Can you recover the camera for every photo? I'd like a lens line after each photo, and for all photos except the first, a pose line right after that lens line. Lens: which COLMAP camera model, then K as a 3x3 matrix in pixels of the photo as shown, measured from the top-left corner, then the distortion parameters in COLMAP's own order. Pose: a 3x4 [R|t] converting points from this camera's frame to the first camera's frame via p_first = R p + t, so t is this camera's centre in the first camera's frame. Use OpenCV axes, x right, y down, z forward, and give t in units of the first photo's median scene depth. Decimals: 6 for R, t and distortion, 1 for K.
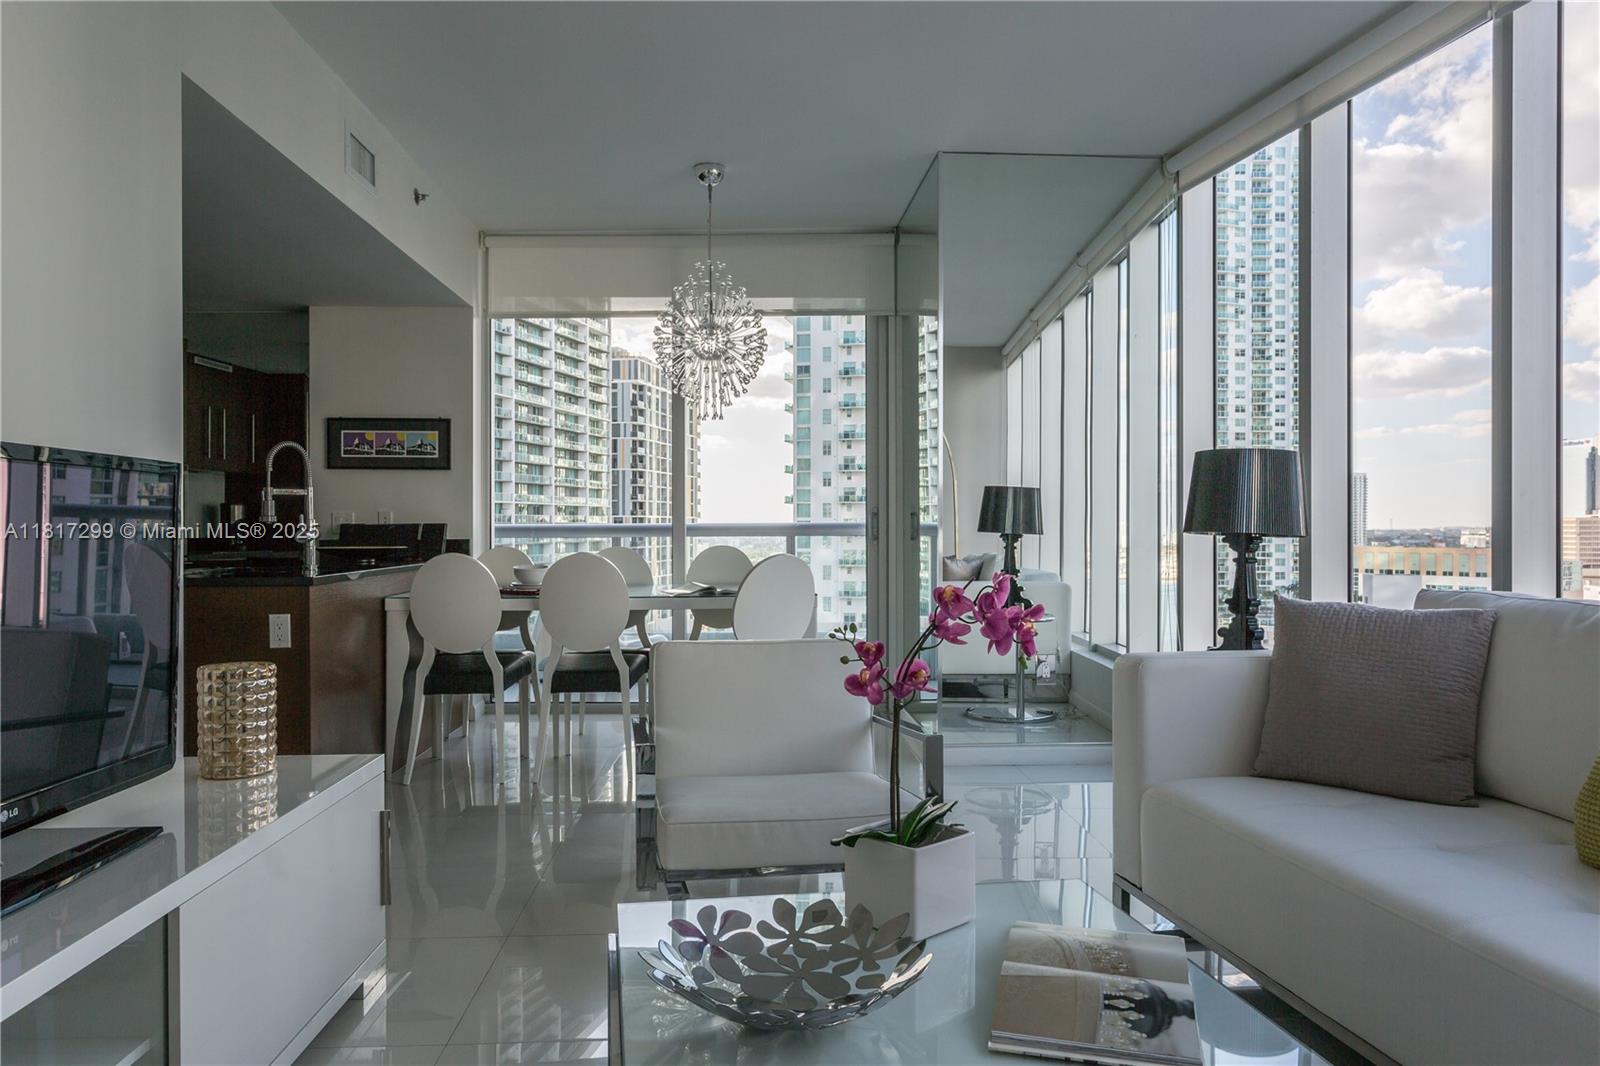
lens RADIAL K [[1114.4, 0, 776.0], [0, 1114.4, 525.9], [0, 0, 1]] dist [0.003435, -0.000536]
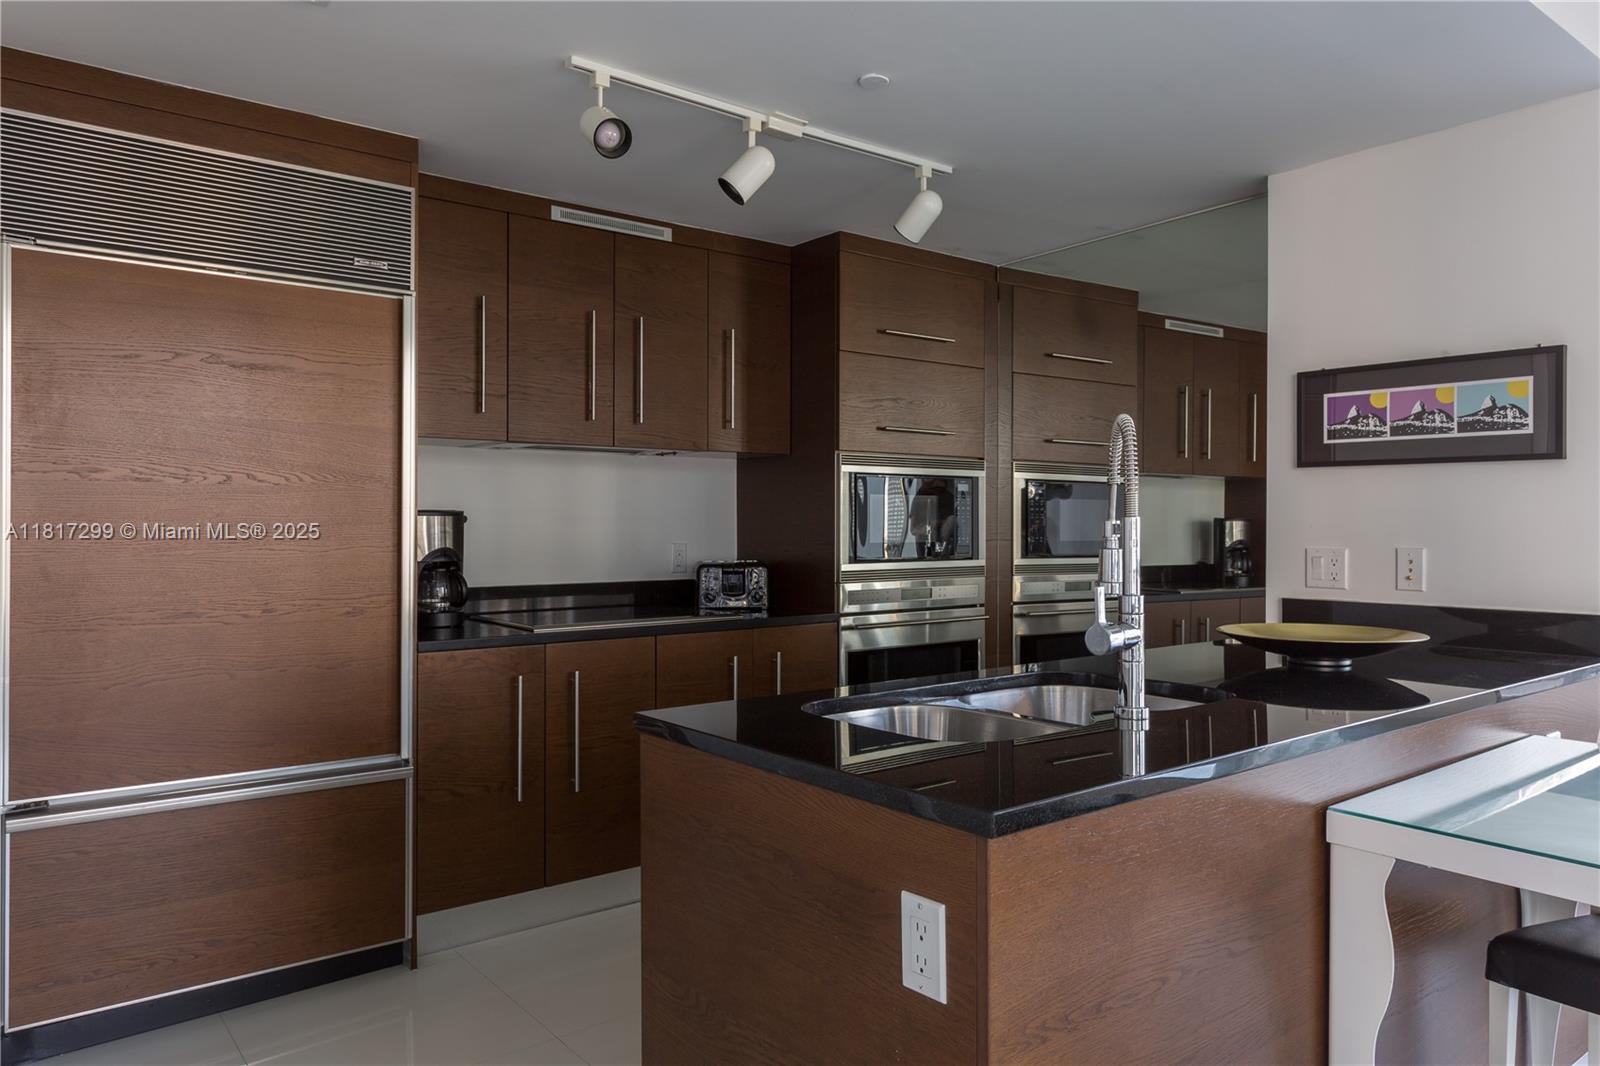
lens RADIAL K [[1067.0, 0, 794.4], [0, 1067.0, 530.0], [0, 0, 1]] dist [-0.001961, 0.000802]
pose [[0.592928, 0.005522, -0.805237, -0.127573], [-0.000491, 0.999979, 0.006495, -0.023658], [0.805256, -0.003456, 0.592918, 0.486763]]
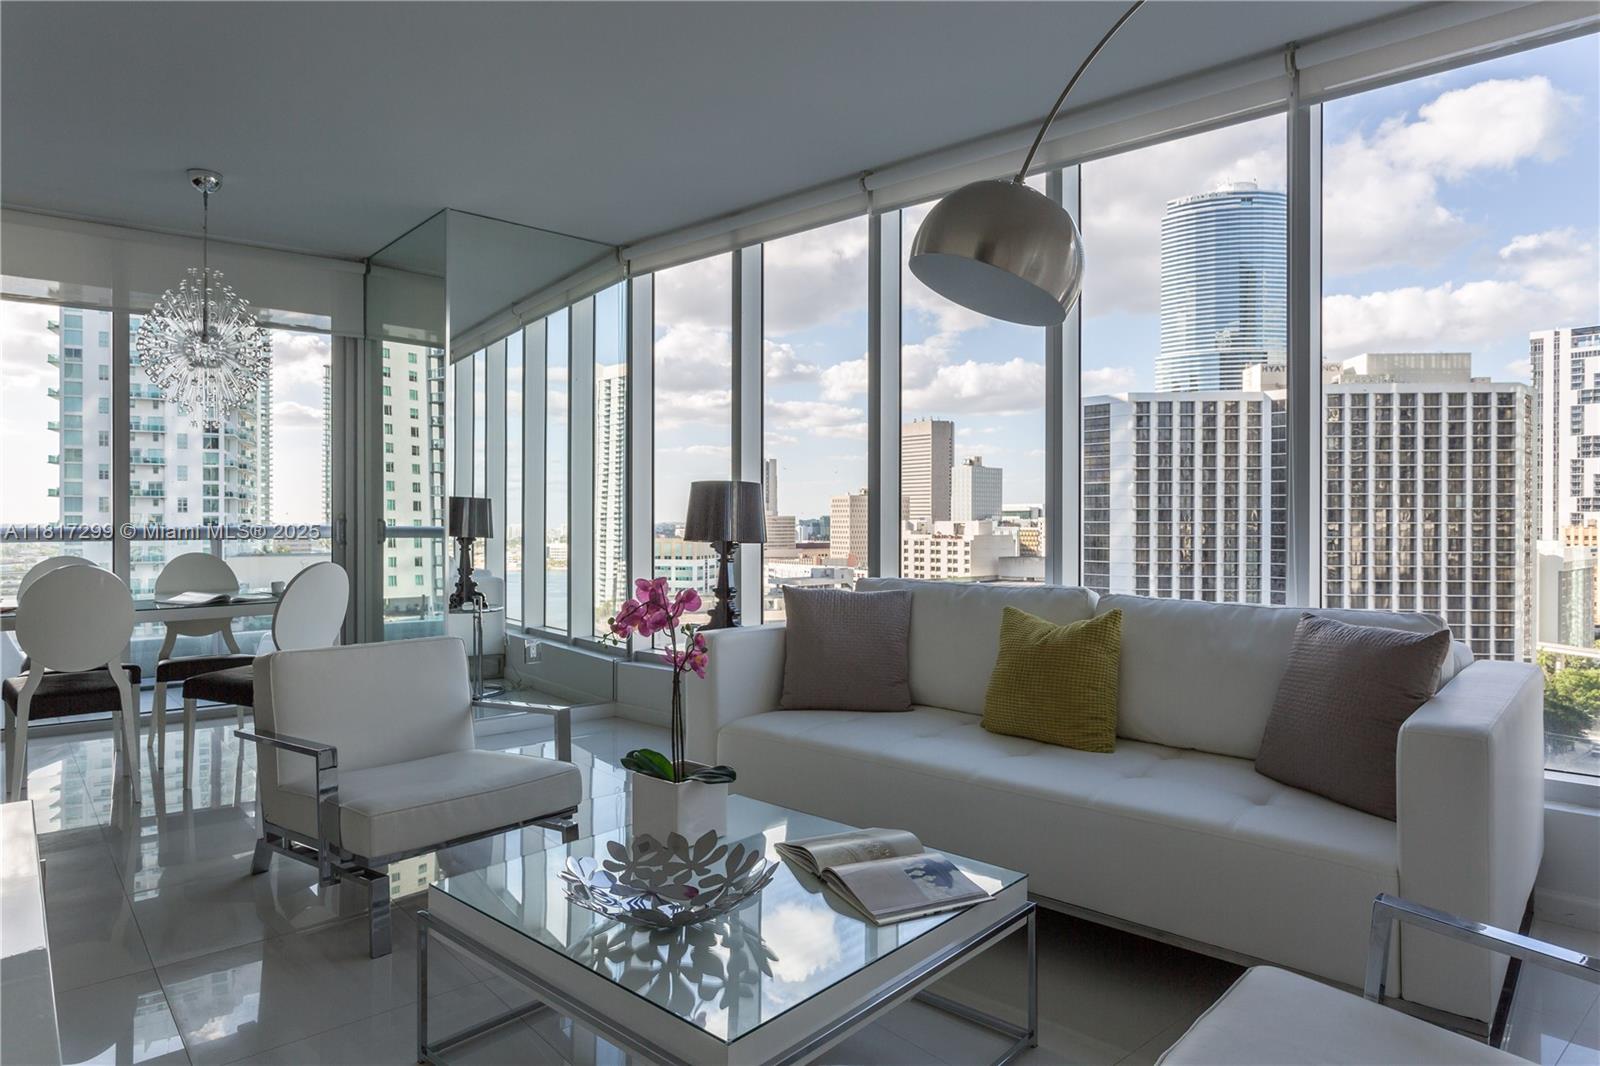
lens RADIAL K [[963.4, 0, 790.8], [0, 963.4, 525.2], [0, 0, 1]] dist [-0.004709, 0.000191]
pose [[0.782974, -0.000849, 0.622054, -0.154541], [-0.001643, 0.999993, 0.003433, -0.010003], [-0.622052, -0.003710, 0.782967, 0.001133]]
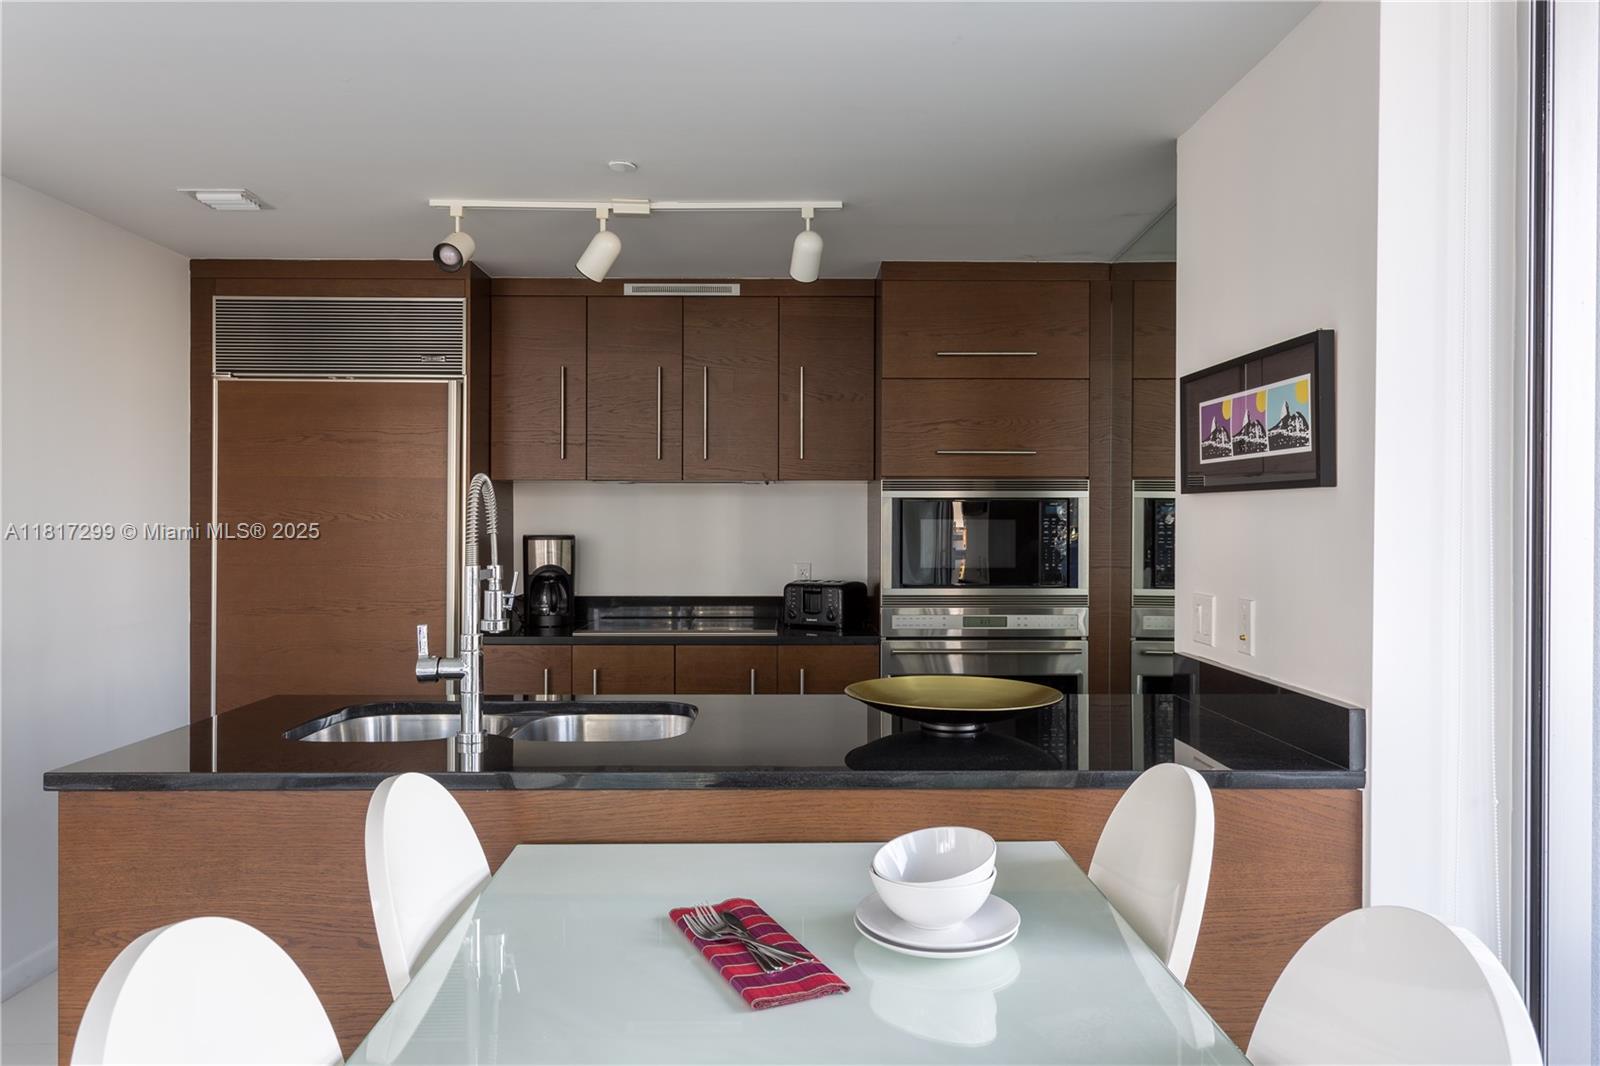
lens RADIAL K [[1067.0, 0, 794.4], [0, 1067.0, 530.0], [0, 0, 1]] dist [-0.001961, 0.000802]
pose [[-0.017258, 0.007179, -0.999825, 0.021854], [-0.001295, 0.999973, 0.007202, -0.039034], [0.999850, 0.001419, -0.017248, 0.837345]]
